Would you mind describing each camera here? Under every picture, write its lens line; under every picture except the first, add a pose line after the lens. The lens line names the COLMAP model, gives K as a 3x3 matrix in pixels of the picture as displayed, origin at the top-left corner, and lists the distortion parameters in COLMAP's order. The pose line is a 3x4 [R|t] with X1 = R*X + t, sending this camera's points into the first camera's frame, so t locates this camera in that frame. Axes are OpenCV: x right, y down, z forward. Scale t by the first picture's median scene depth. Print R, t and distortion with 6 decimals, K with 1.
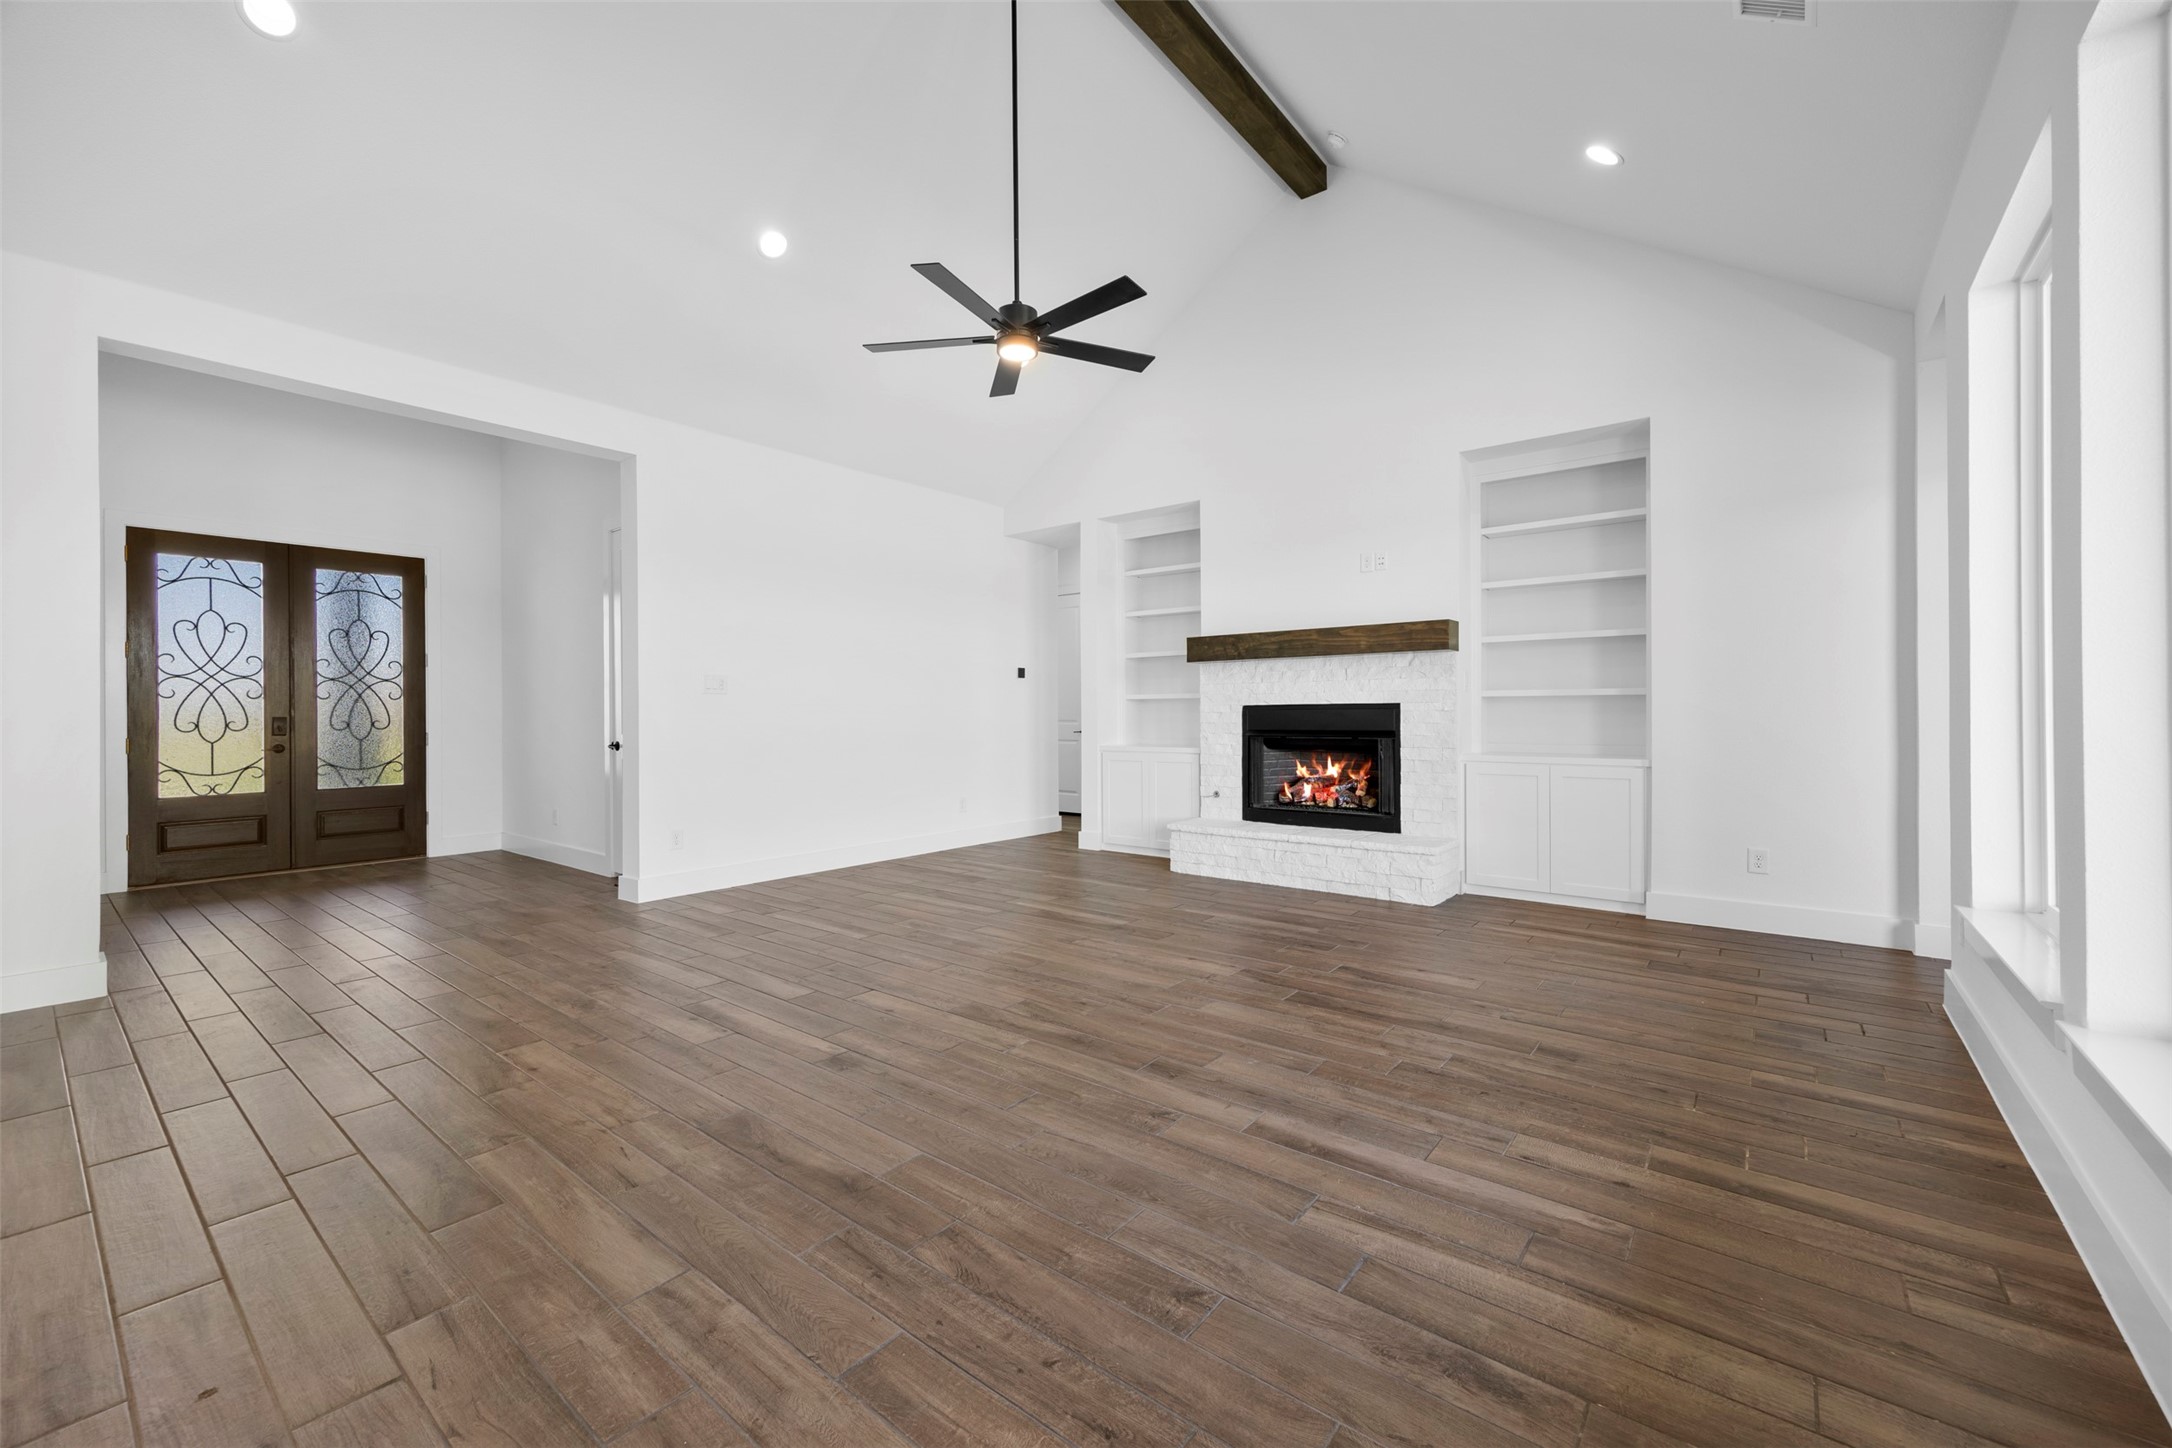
lens RADIAL K [[867.6, 0, 1082.7], [0, 867.6, 713.5], [0, 0, 1]] dist [0.005414, -0.000947]
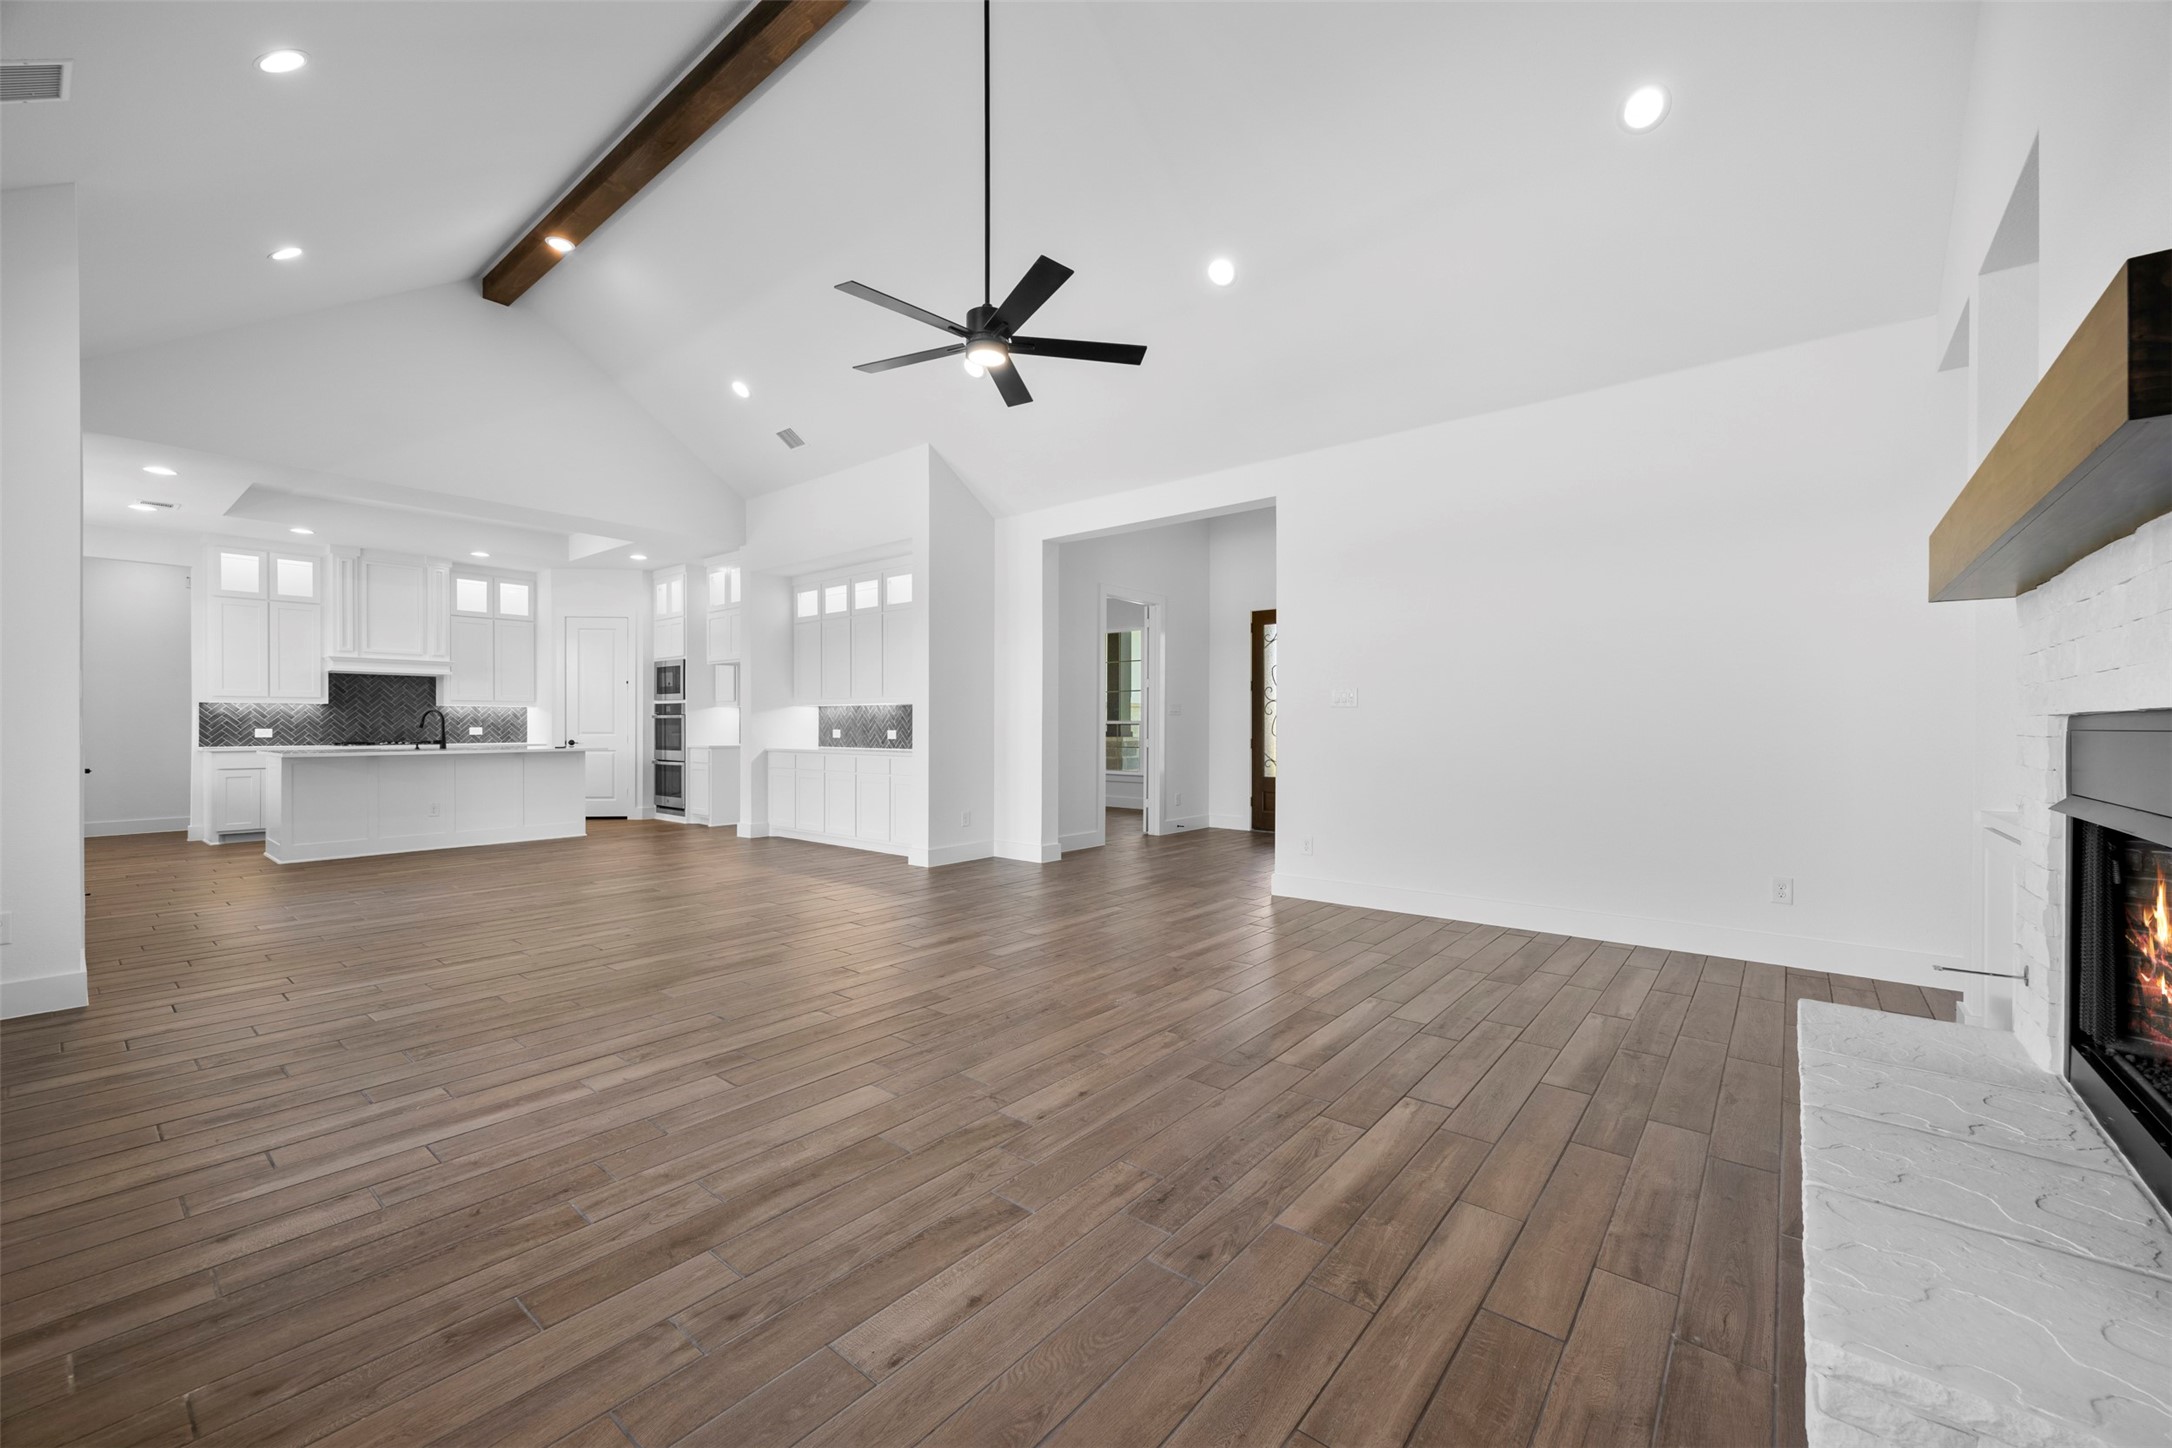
lens RADIAL K [[867.6, 0, 1075.1], [0, 867.6, 724.6], [0, 0, 1]] dist [0.005414, -0.000947]
pose [[-0.019478, 0.004801, -0.999799, 0.625596], [-0.007444, 0.999960, 0.004946, -0.006422], [0.999783, 0.007539, -0.019442, 0.786109]]
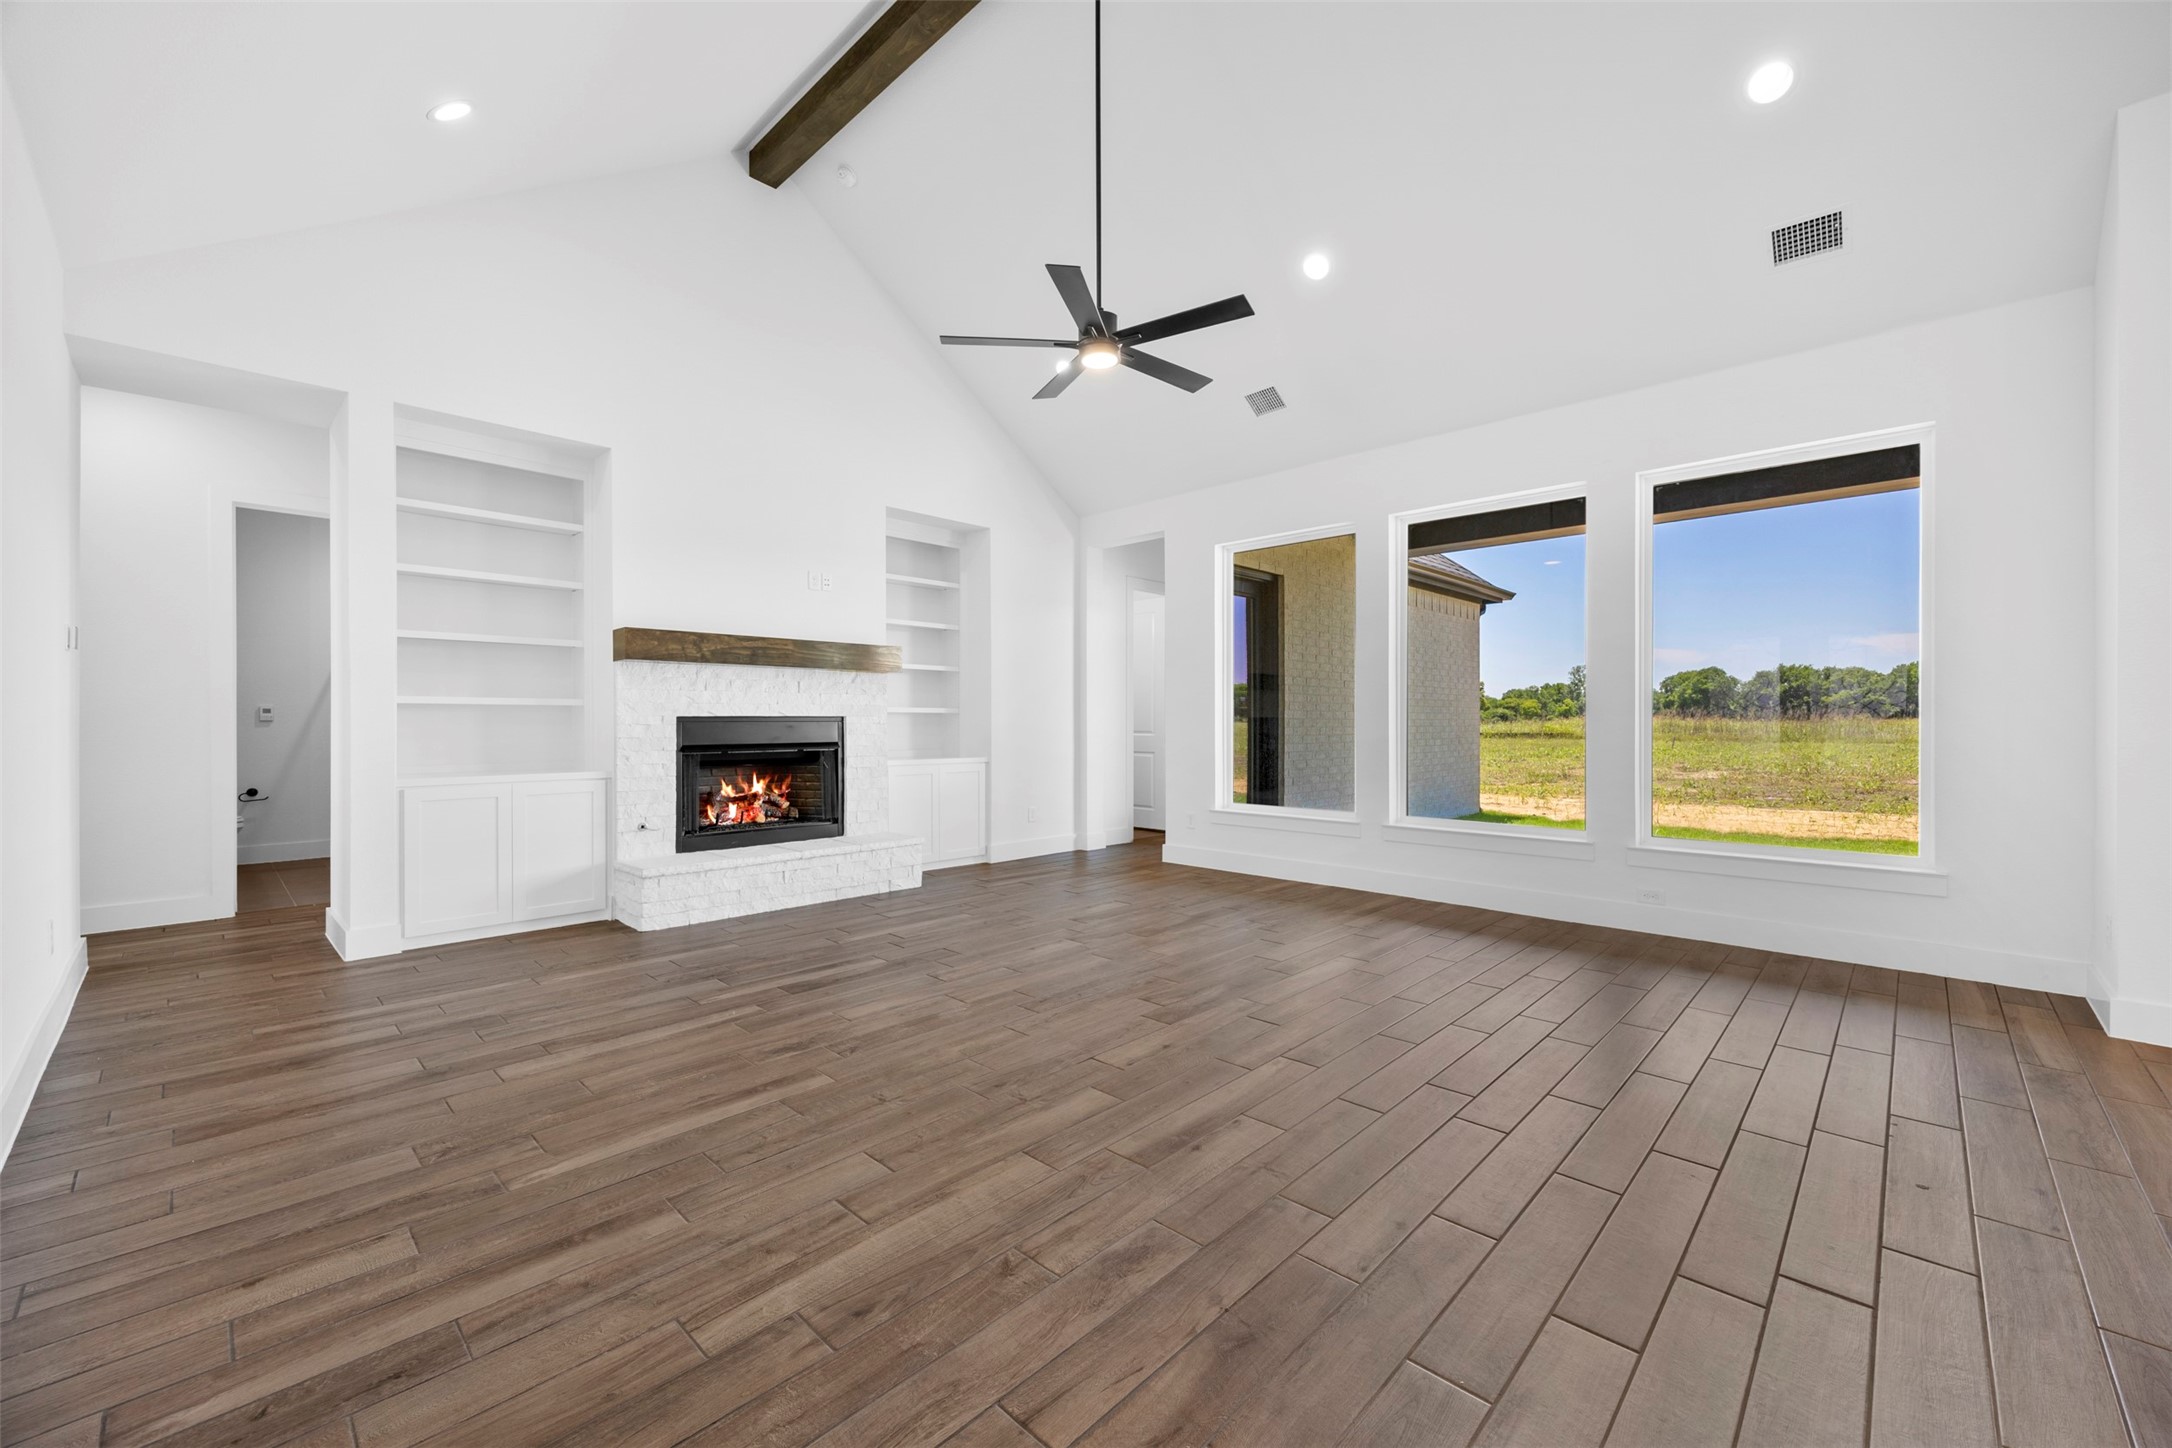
lens RADIAL K [[867.6, 0, 1072.6], [0, 867.6, 724.3], [0, 0, 1]] dist [0.005414, -0.000947]
pose [[0.099800, 0.003968, 0.995000, -0.747271], [0.003276, 0.999985, -0.004317, 0.004154], [-0.995002, 0.003690, 0.099786, 0.657069]]
